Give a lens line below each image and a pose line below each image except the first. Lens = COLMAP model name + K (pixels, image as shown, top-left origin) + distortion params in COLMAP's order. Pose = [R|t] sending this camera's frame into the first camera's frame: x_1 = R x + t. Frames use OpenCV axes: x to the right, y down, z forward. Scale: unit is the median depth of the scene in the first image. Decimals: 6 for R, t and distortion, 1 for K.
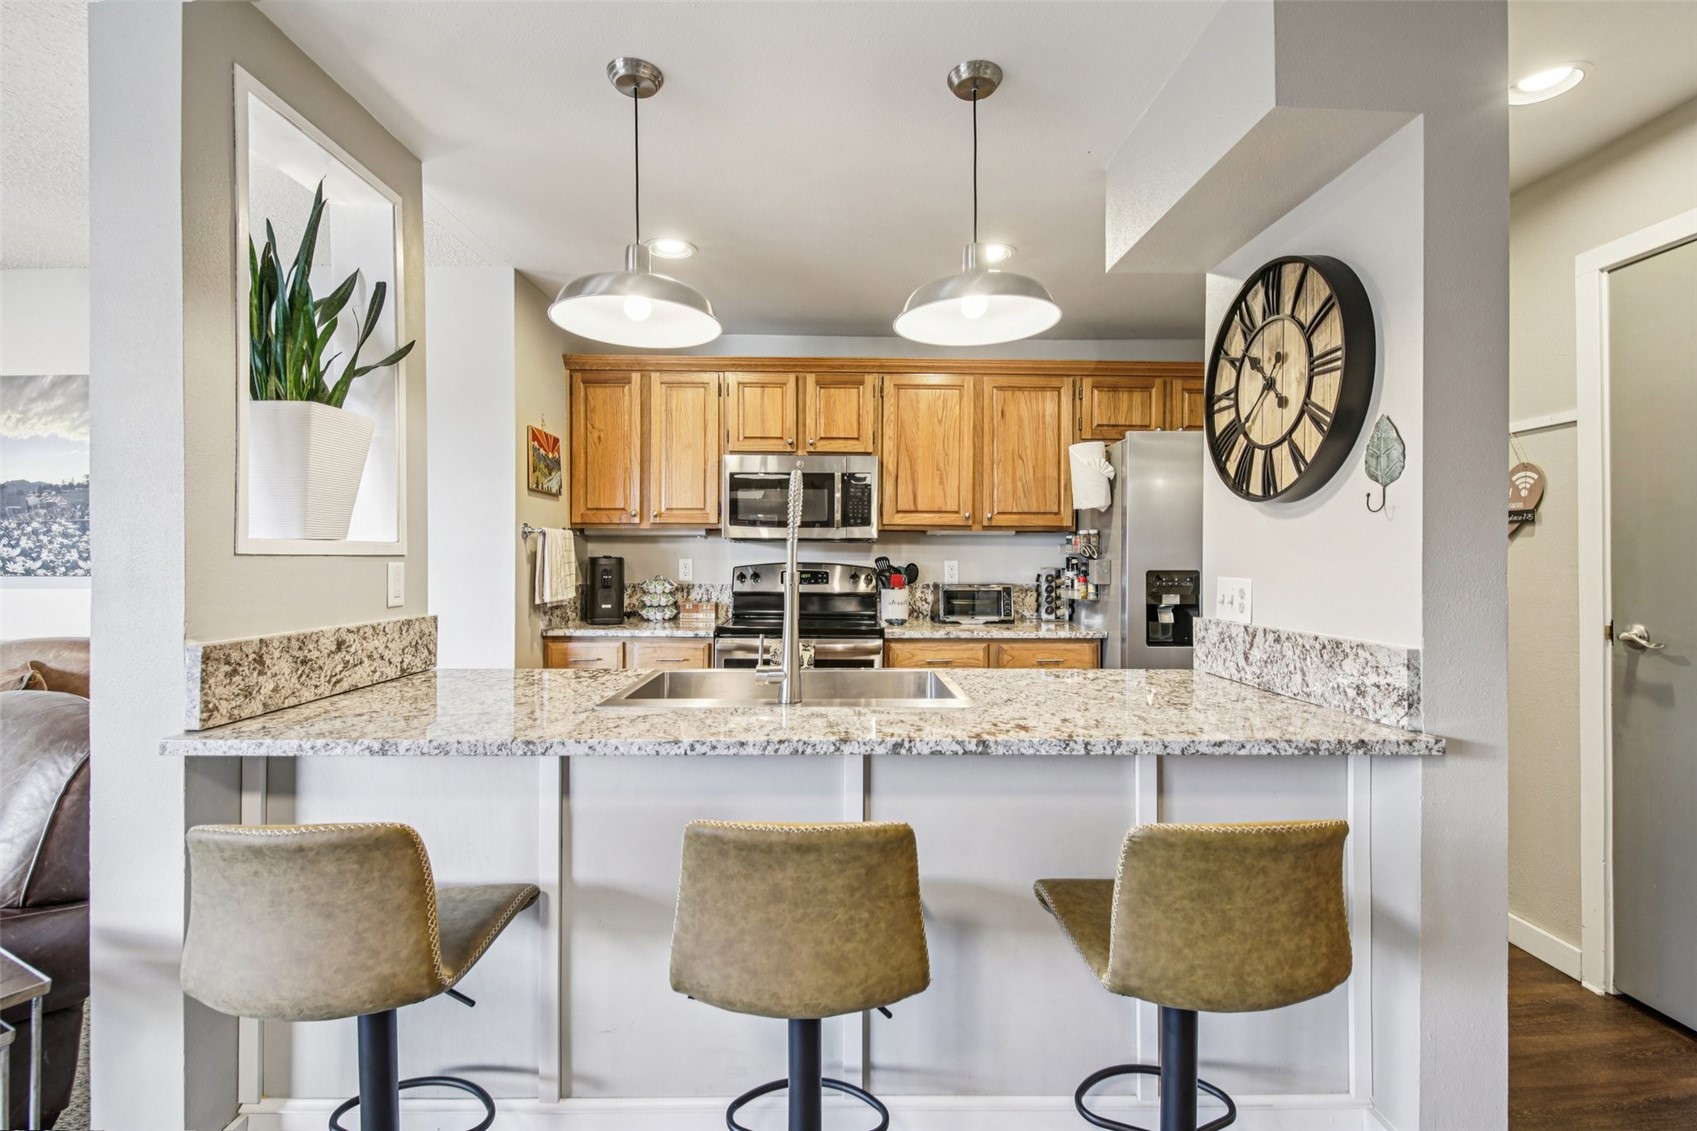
lens RADIAL K [[748.8, 0, 848.1], [0, 748.8, 556.8], [0, 0, 1]] dist [-0.000215, -0.000252]
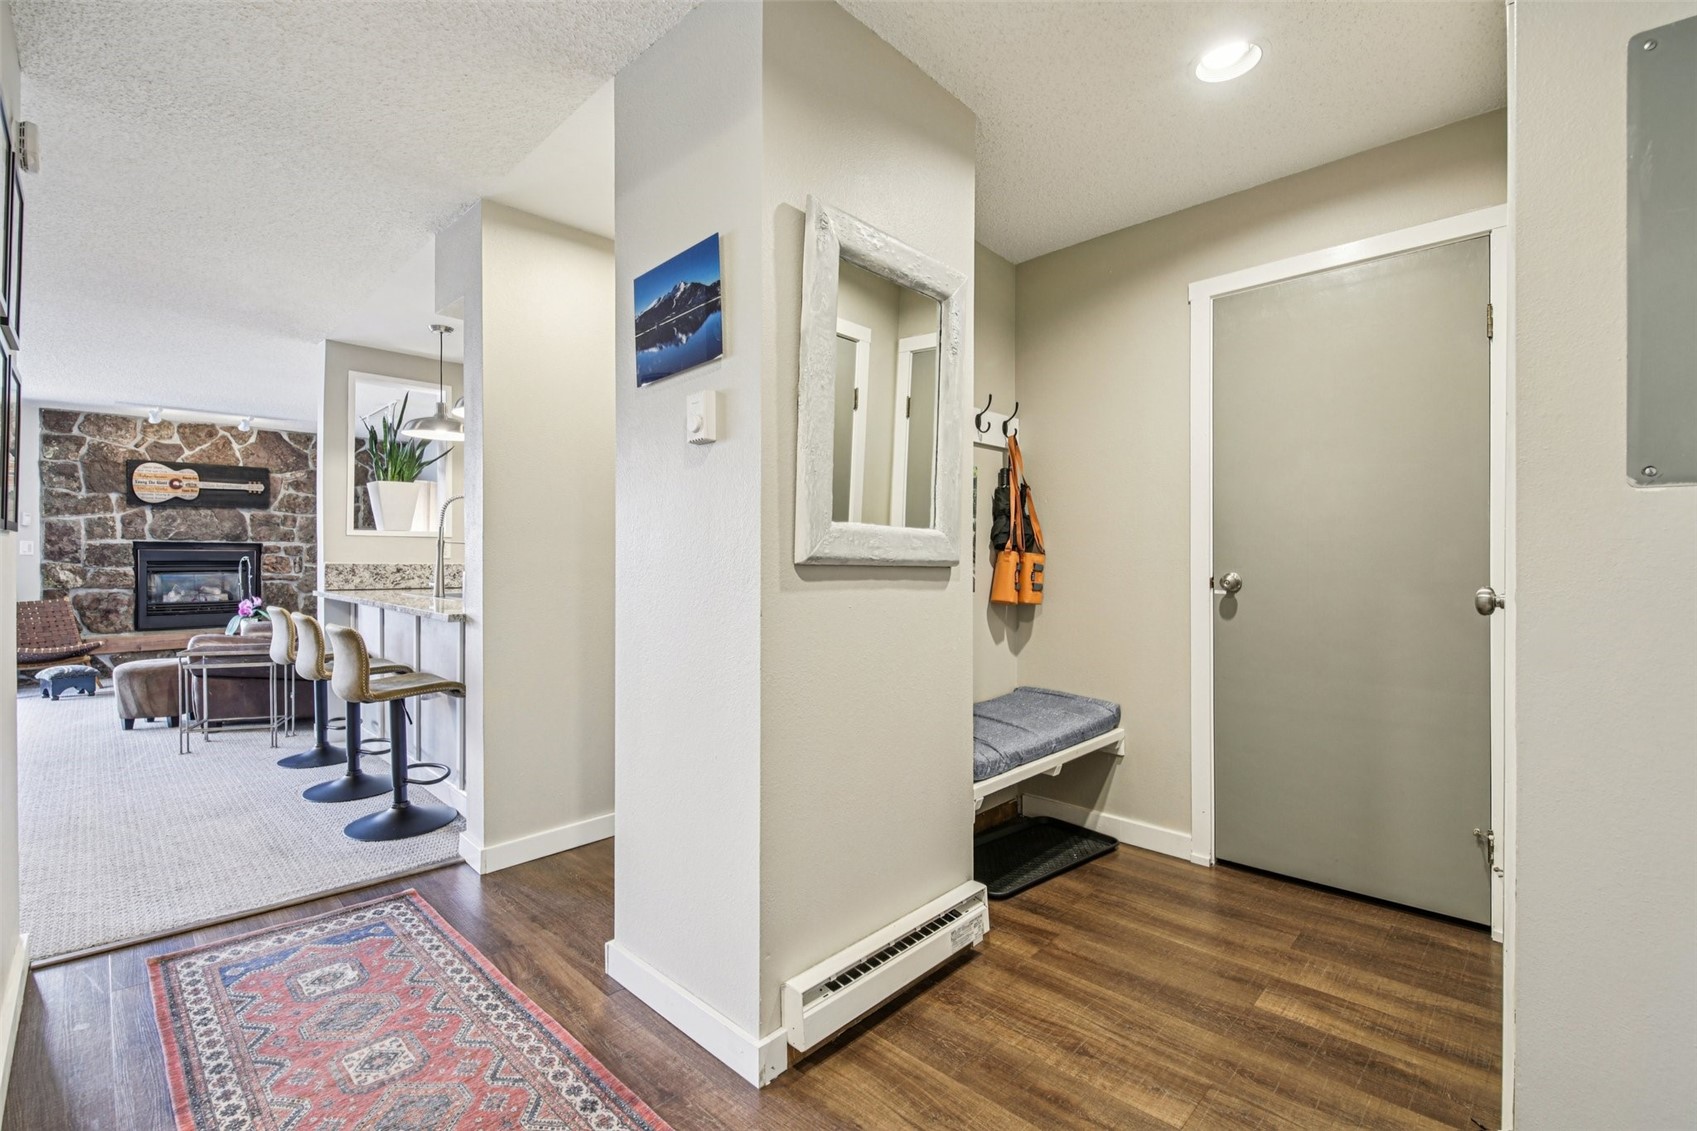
lens RADIAL K [[744.7, 0, 828.8], [0, 744.7, 567.1], [0, 0, 1]] dist [0.000194, -0.010570]
pose [[0.697795, 0.012868, -0.716182, 1.283794], [-0.004092, 0.999894, 0.013979, 0.035949], [0.716286, -0.006824, 0.697774, 0.143197]]
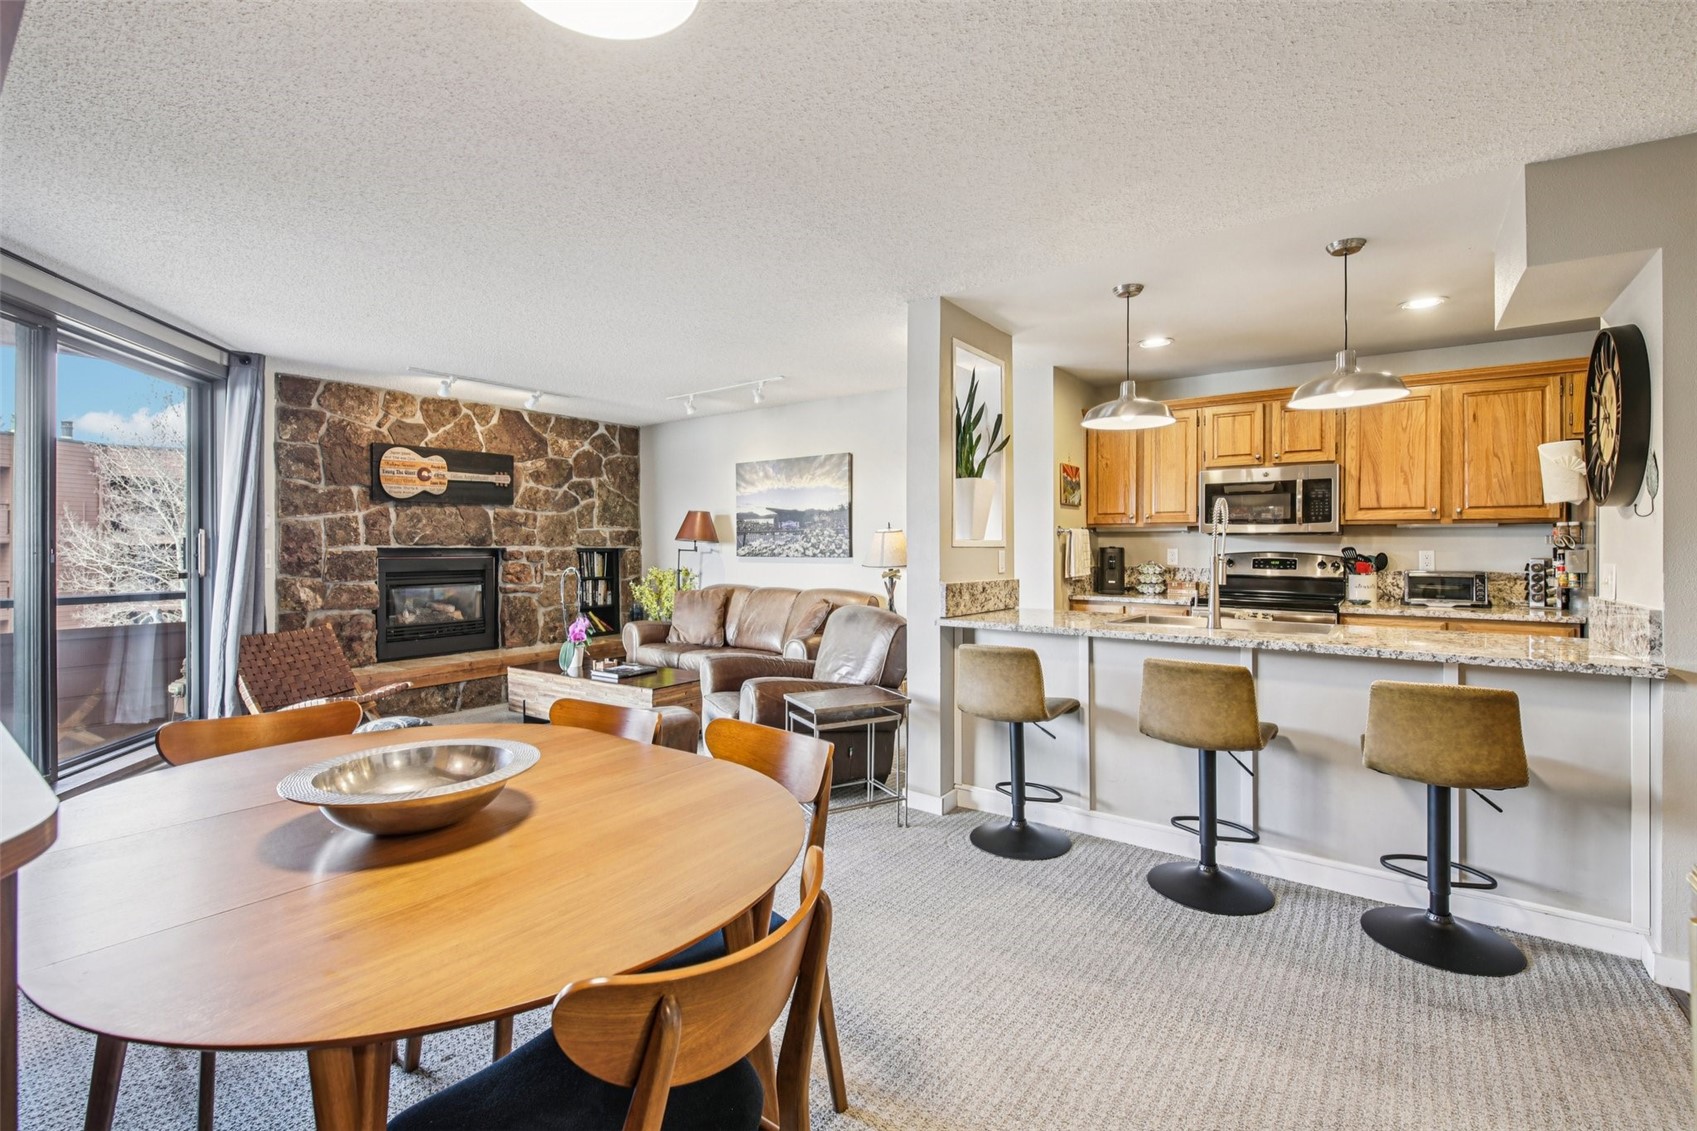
lens RADIAL K [[755.7, 0, 835.7], [0, 755.7, 547.4], [0, 0, 1]] dist [0.001630, -0.010389]
pose [[0.787468, -0.000505, -0.616355, 0.174178], [0.001706, 0.999998, 0.001360, -0.002919], [0.616353, -0.002123, 0.787467, -0.530737]]
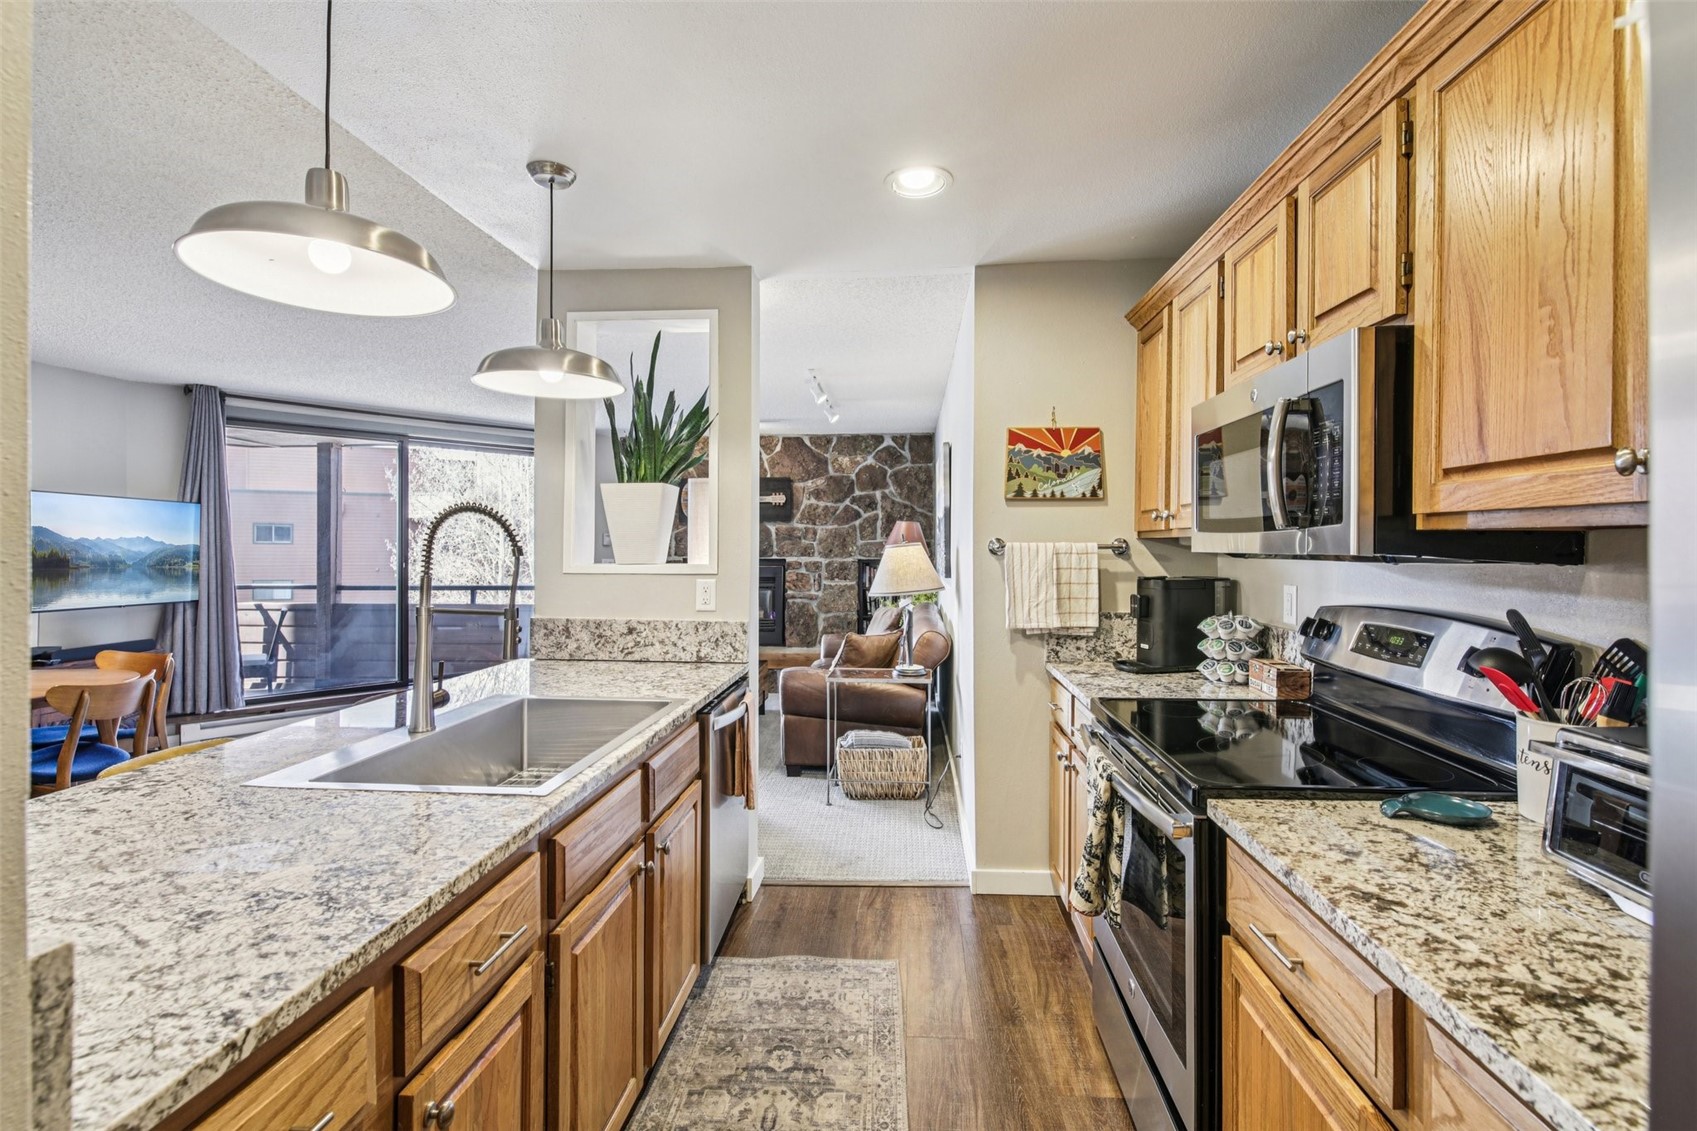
lens RADIAL K [[744.7, 0, 848.5], [0, 744.7, 562.8], [0, 0, 1]] dist [0.000292, -0.010703]
pose [[-0.091016, 0.019204, -0.995664, 0.483013], [-0.000410, 0.999813, 0.019321, -0.032109], [0.995849, 0.002166, -0.090991, 0.907811]]
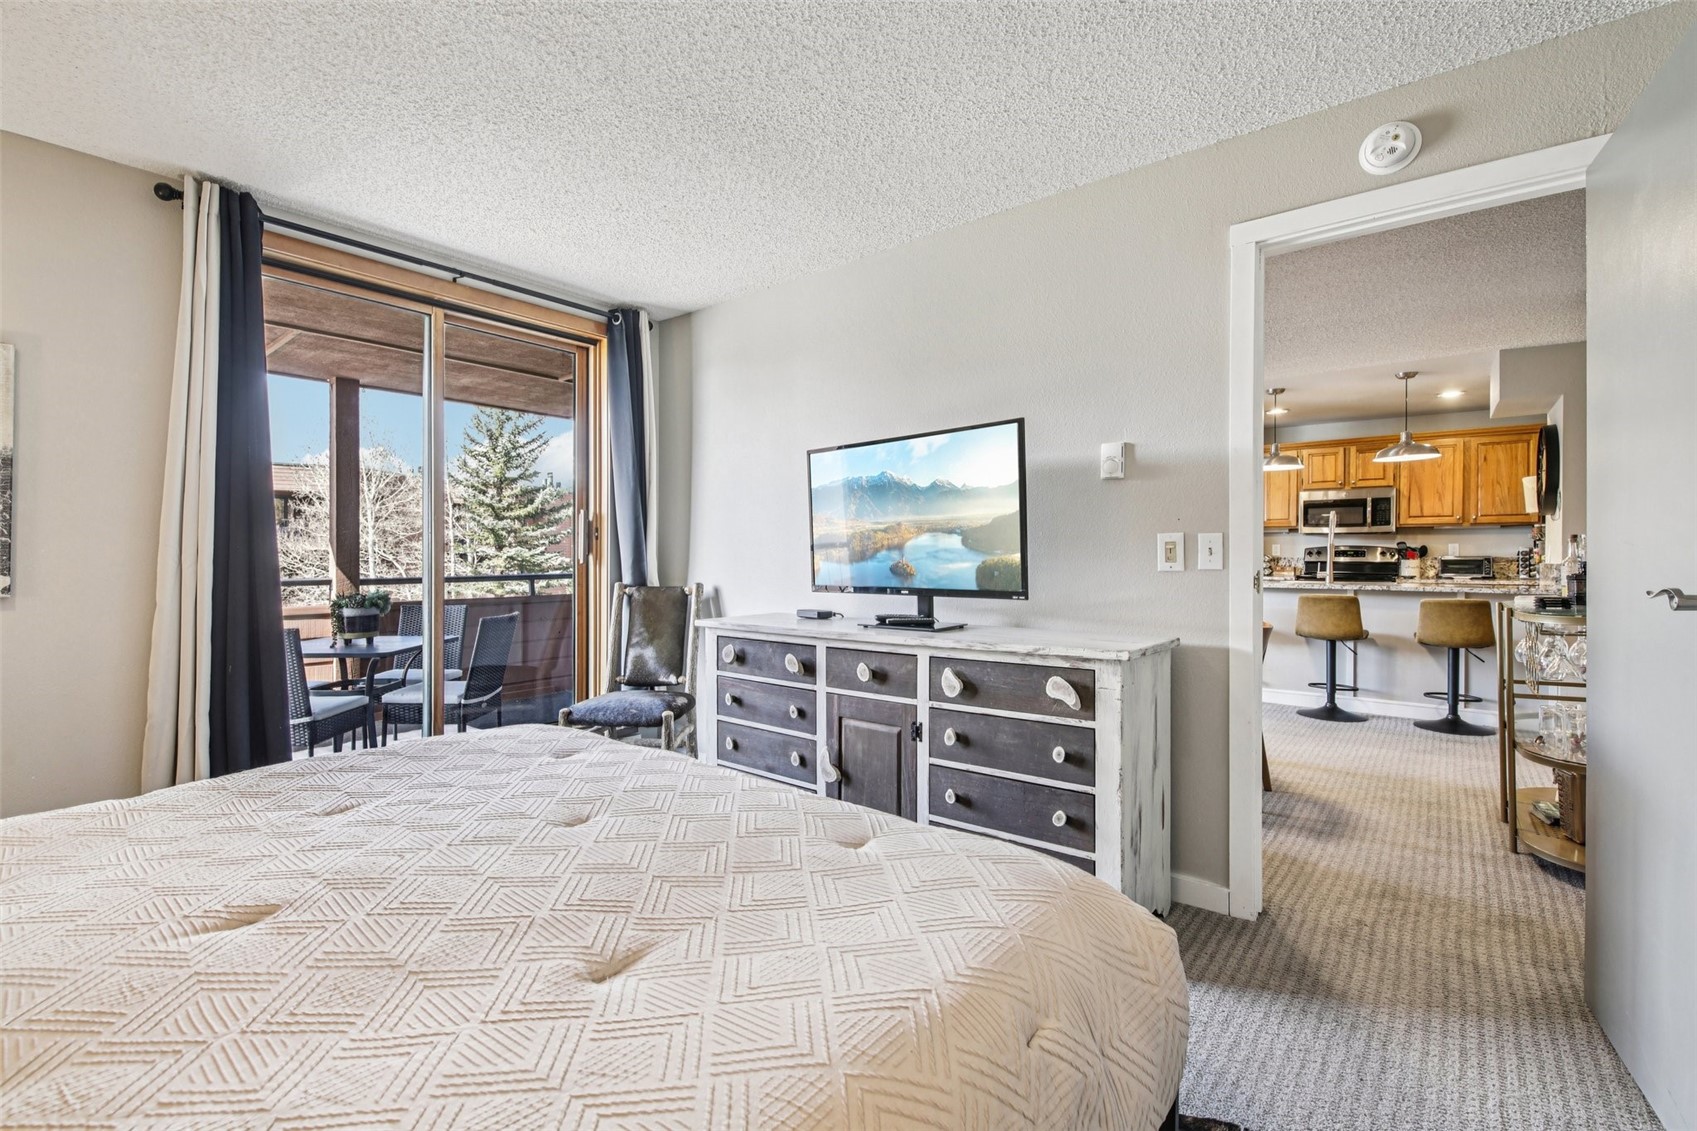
lens RADIAL K [[744.7, 0, 828.8], [0, 744.7, 567.1], [0, 0, 1]] dist [0.000194, -0.010570]
pose [[0.759113, 0.007221, -0.650919, 0.199183], [0.004047, 0.999867, 0.015811, 0.033238], [0.650946, -0.014637, 0.758983, -1.538821]]
